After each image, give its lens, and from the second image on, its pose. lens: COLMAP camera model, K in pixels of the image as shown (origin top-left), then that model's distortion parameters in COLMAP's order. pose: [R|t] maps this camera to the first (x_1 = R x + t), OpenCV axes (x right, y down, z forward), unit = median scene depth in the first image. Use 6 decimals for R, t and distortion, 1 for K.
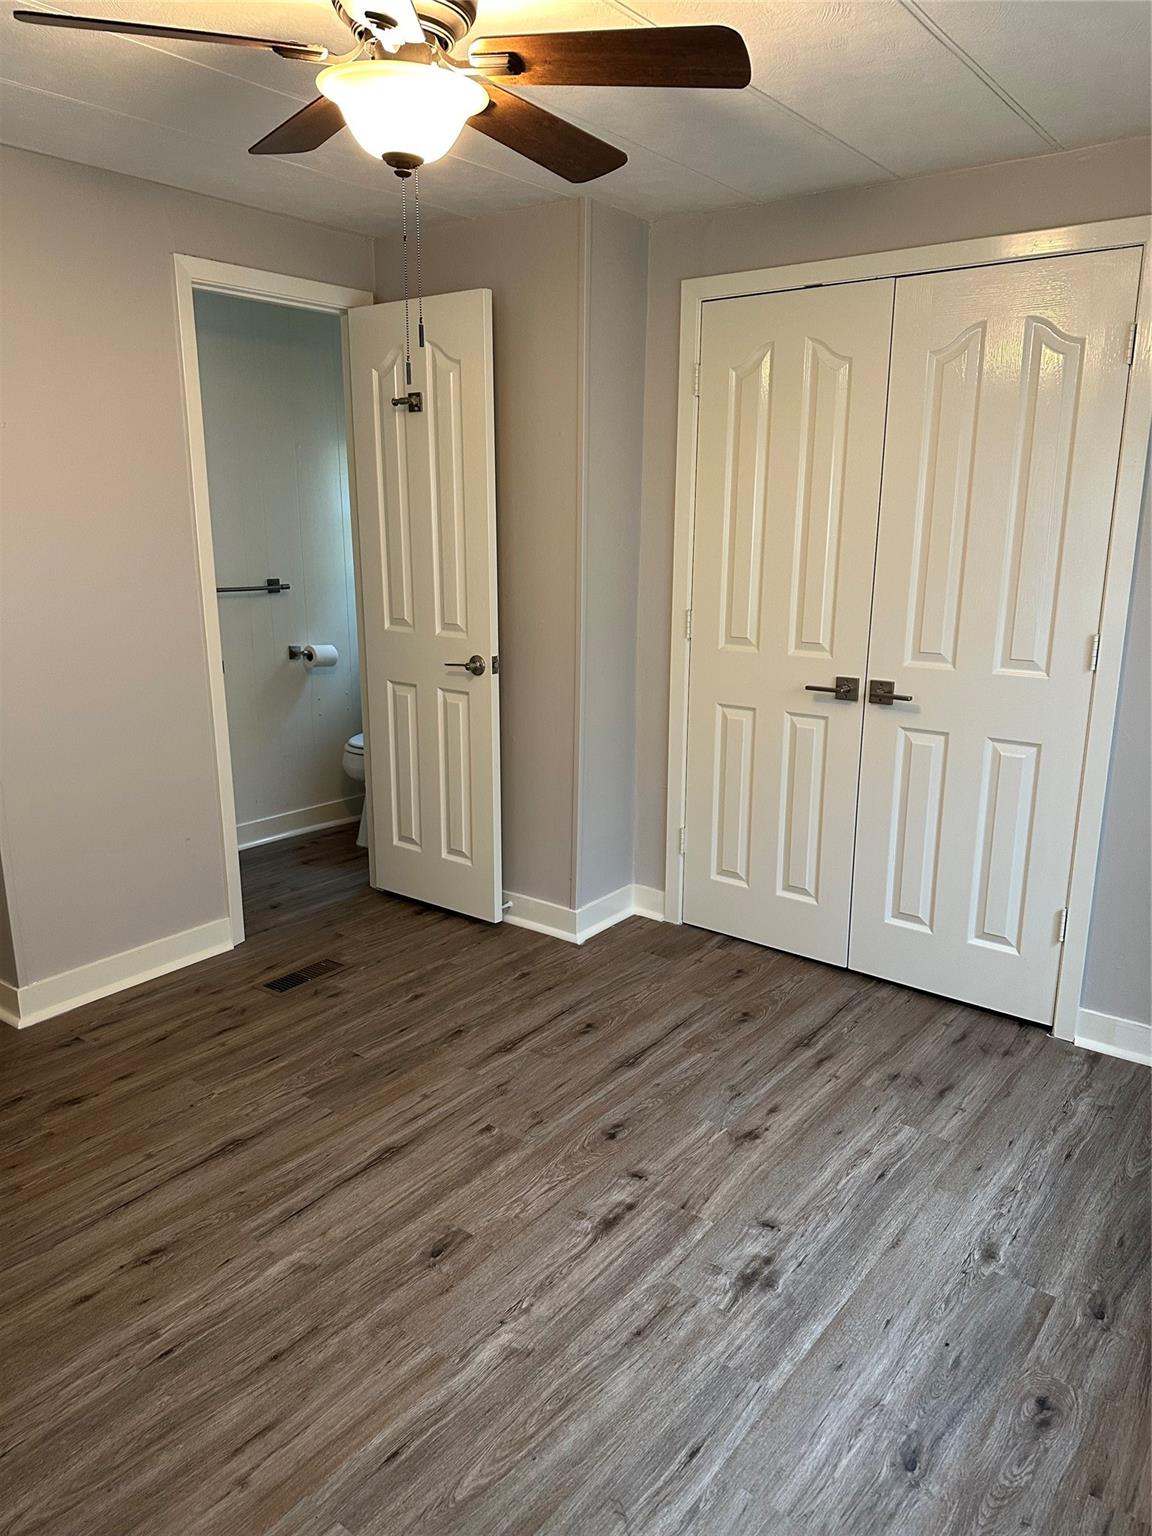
lens RADIAL K [[1072.2, 0, 584.8], [0, 1072.2, 775.4], [0, 0, 1]] dist [0.095605, -0.143452]
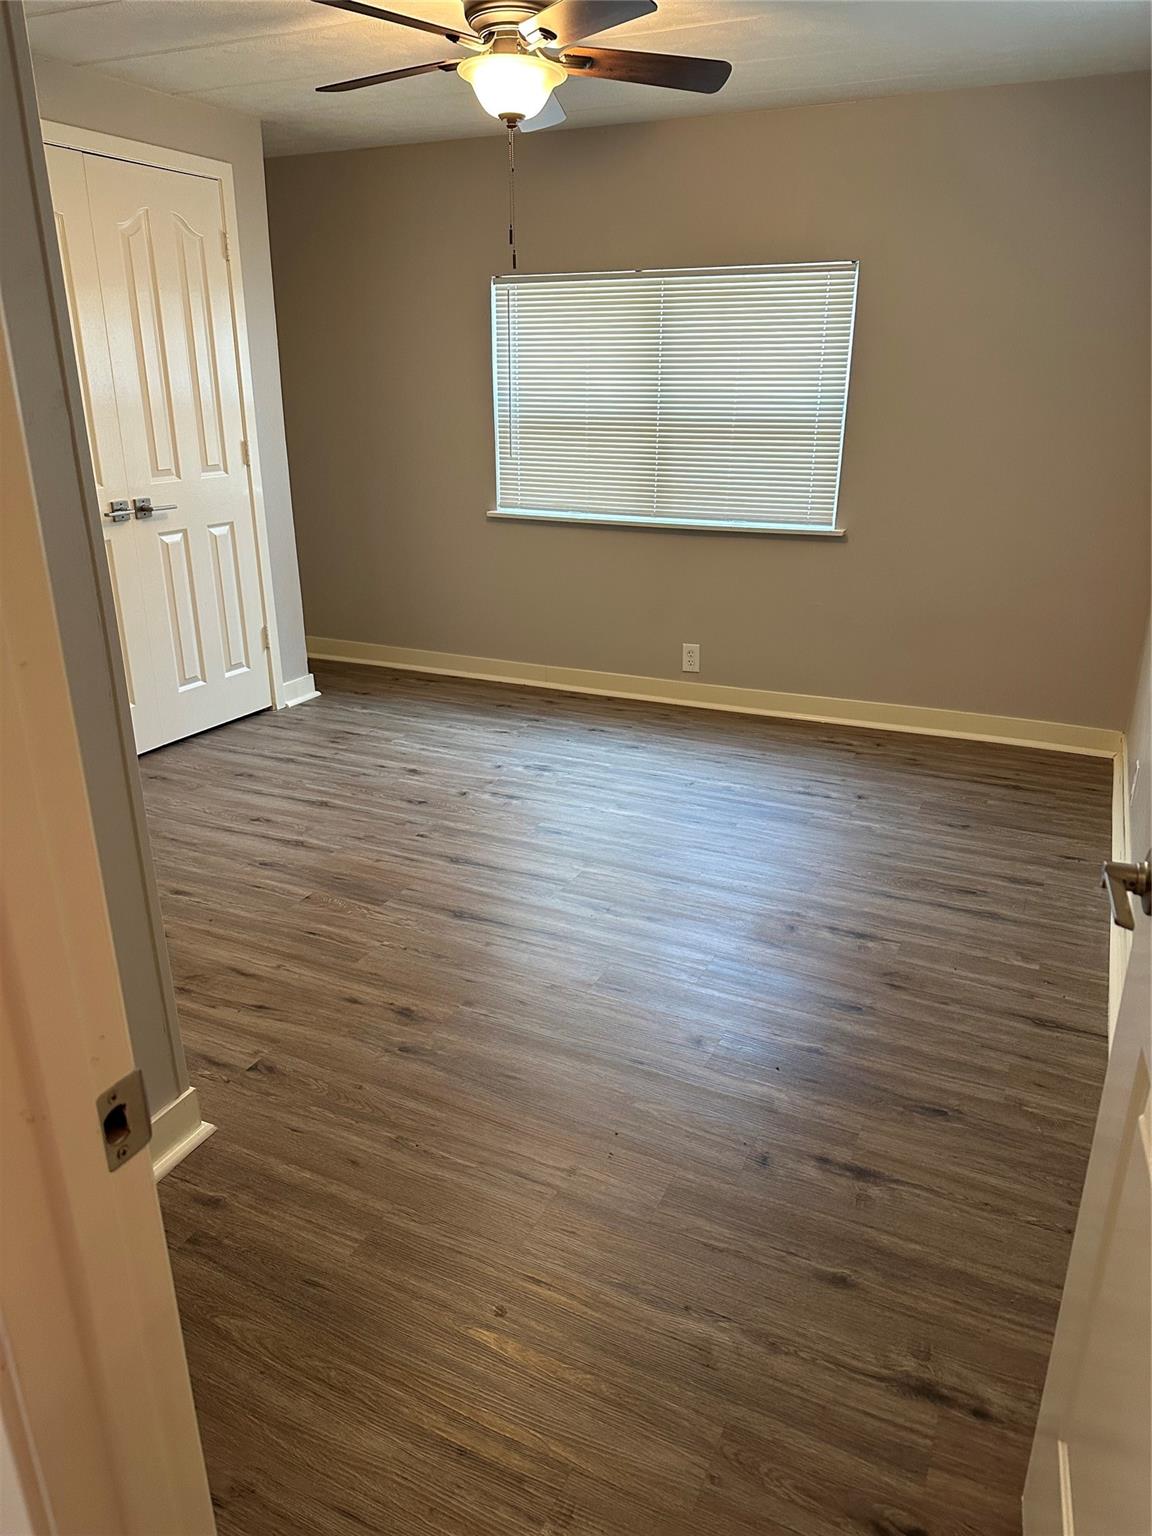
lens RADIAL K [[1072.2, 0, 584.8], [0, 1072.2, 775.4], [0, 0, 1]] dist [0.095605, -0.143452]
pose [[-0.213882, -0.346824, 0.913218, -1.216645], [0.228068, 0.891287, 0.391909, -0.200400], [-0.949863, 0.292098, -0.111531, 0.851926]]
